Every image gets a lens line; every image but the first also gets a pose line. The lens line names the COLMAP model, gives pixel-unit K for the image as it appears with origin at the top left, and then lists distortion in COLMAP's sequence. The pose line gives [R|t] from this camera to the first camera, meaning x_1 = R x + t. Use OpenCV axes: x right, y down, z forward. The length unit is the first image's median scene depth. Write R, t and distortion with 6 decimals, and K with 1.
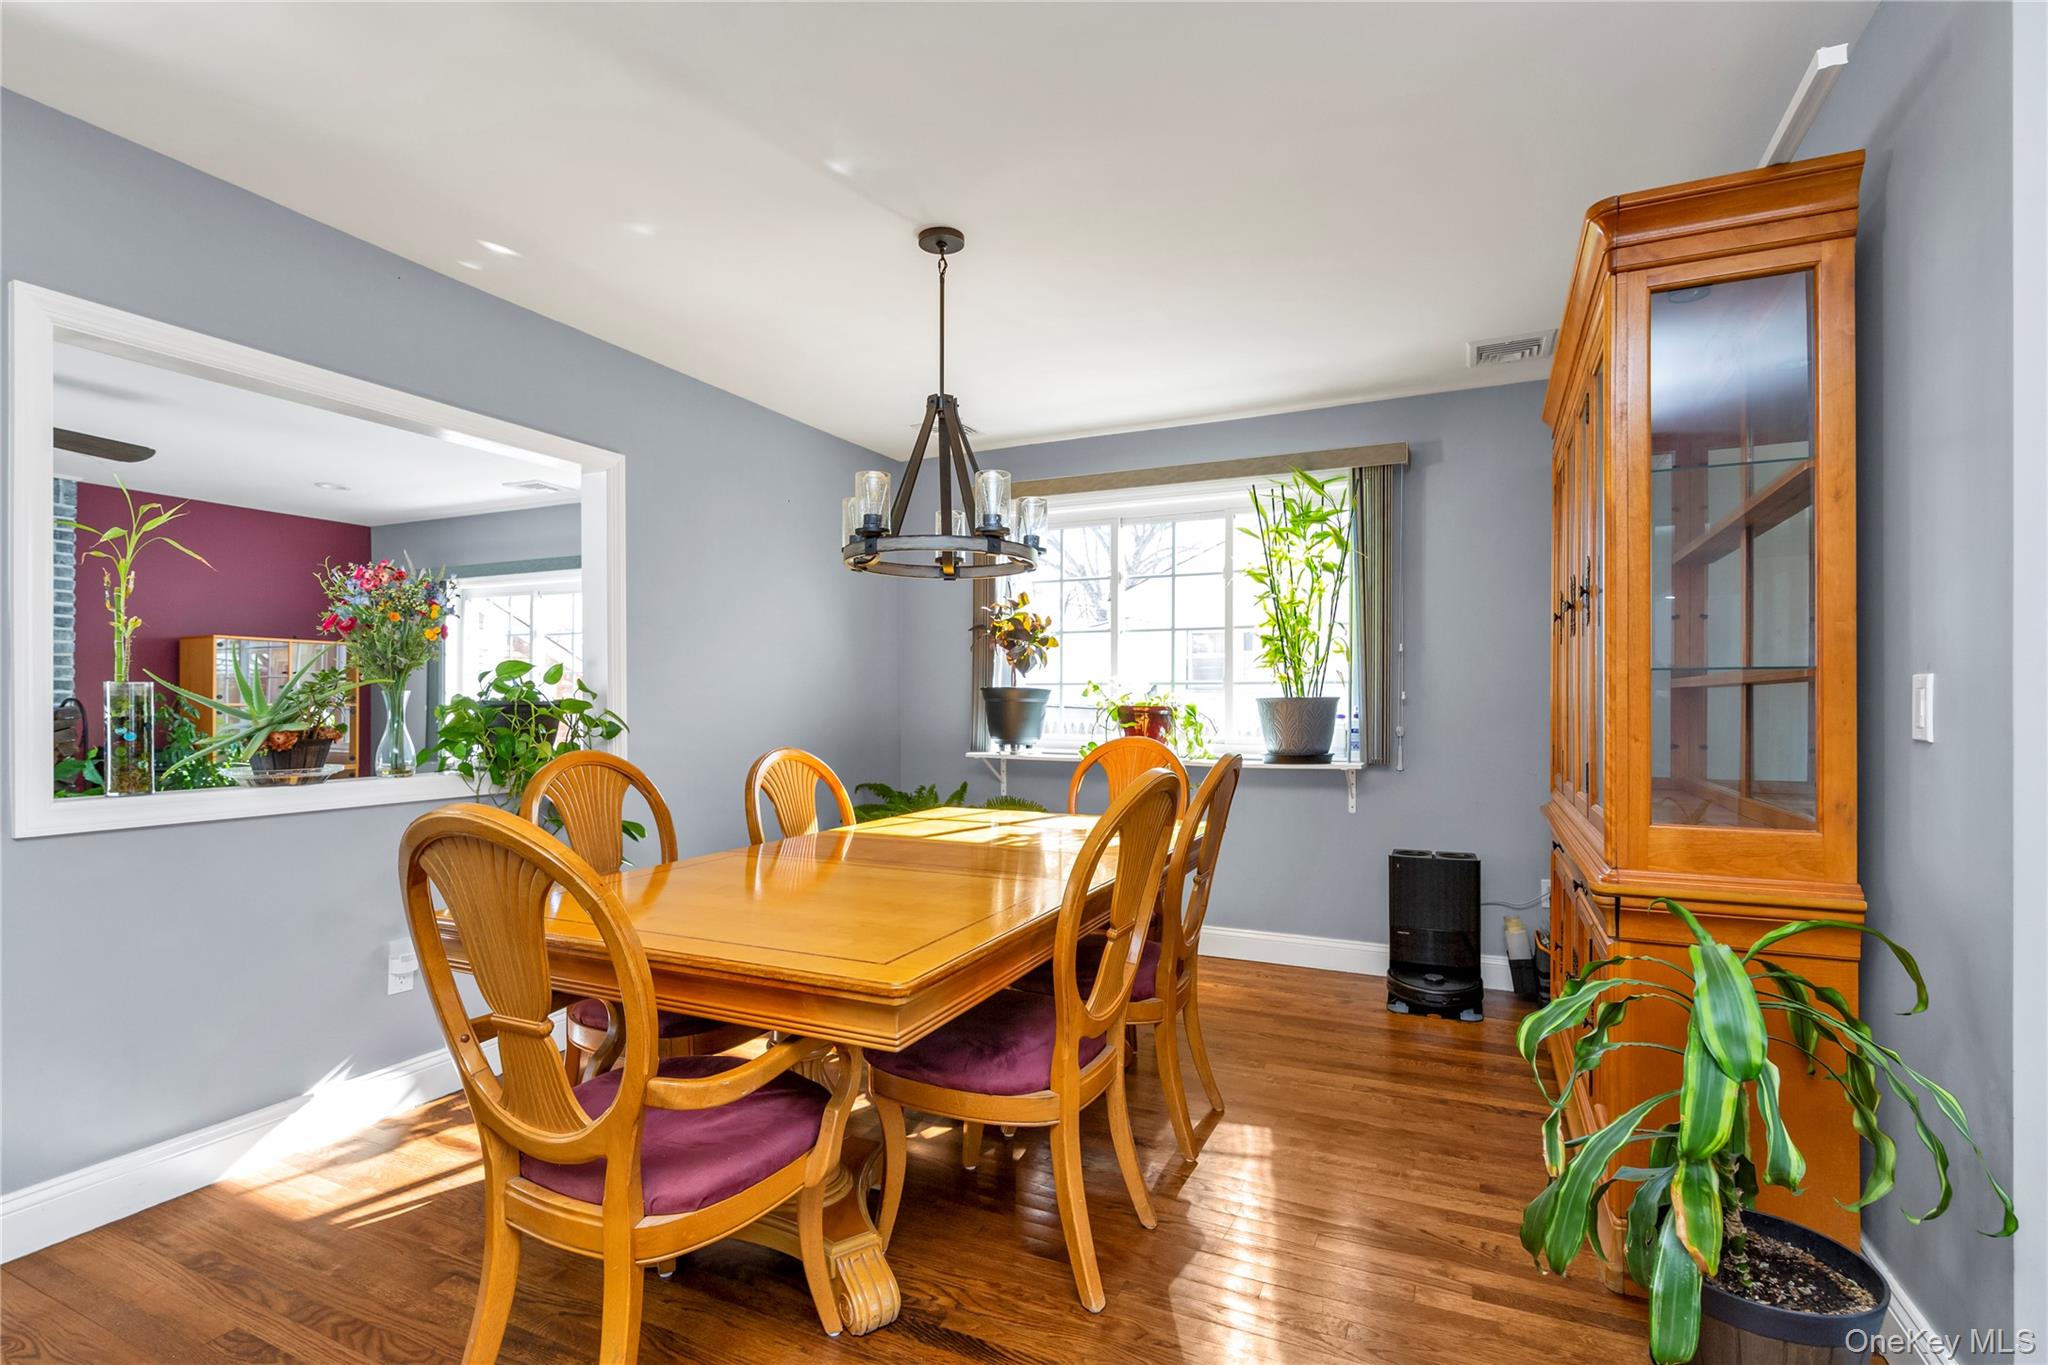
lens RADIAL K [[982.2, 0, 1022.2], [0, 982.2, 692.4], [0, 0, 1]] dist [0.002722, 0.000112]
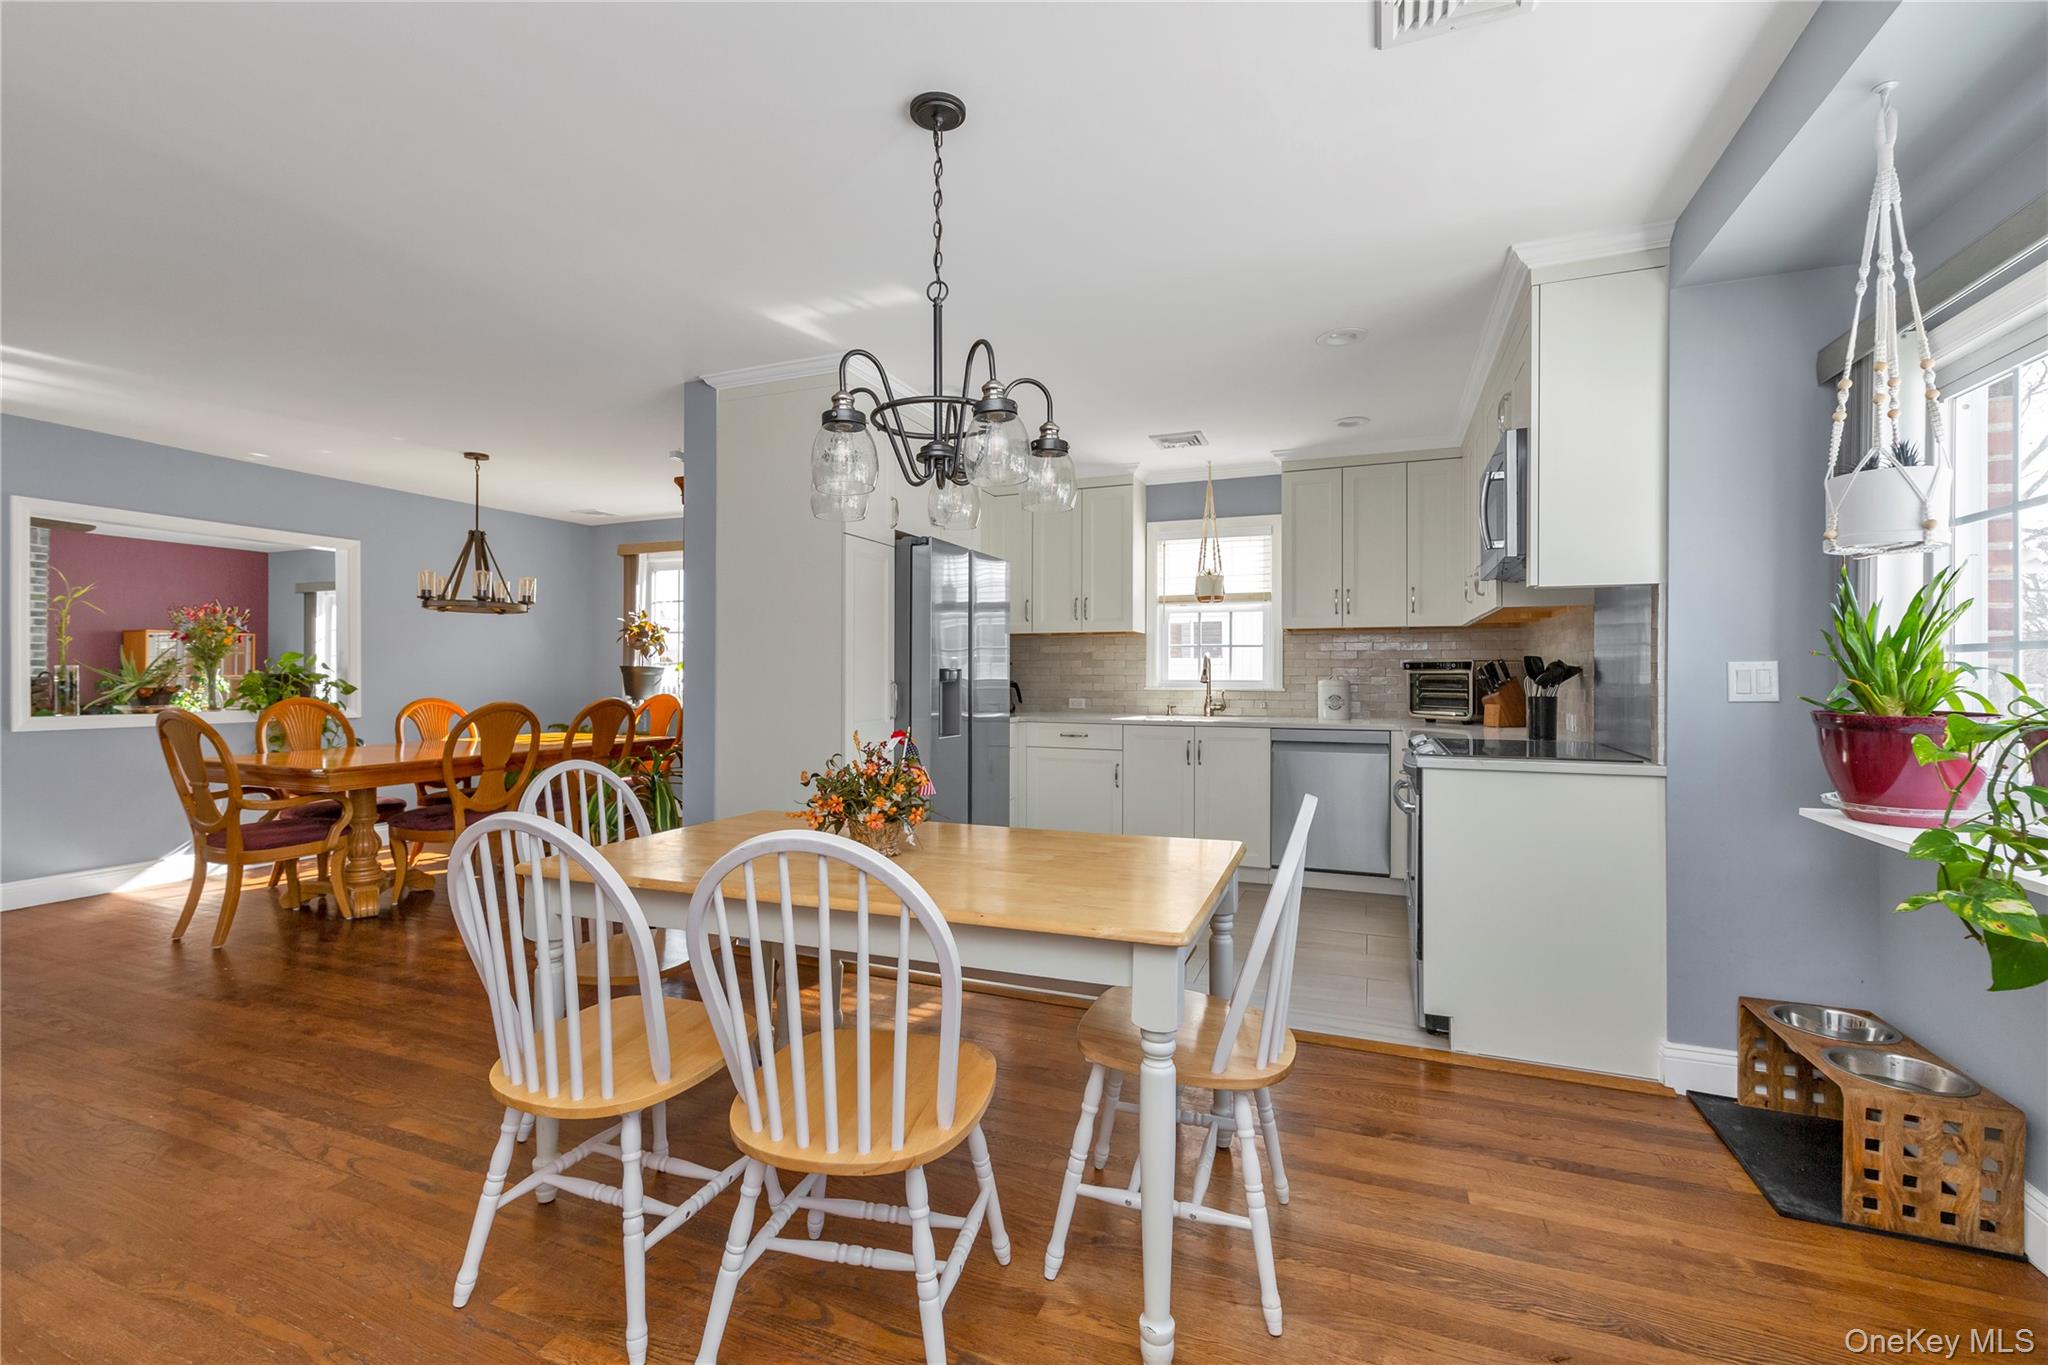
lens RADIAL K [[886.4, 0, 1021.2], [0, 886.4, 679.3], [0, 0, 1]] dist [0.003366, 0.000218]
pose [[0.998276, 0.001689, 0.058668, 1.002939], [-0.002545, 0.999891, 0.014525, -0.012526], [-0.058637, -0.014650, 0.998172, -1.008952]]
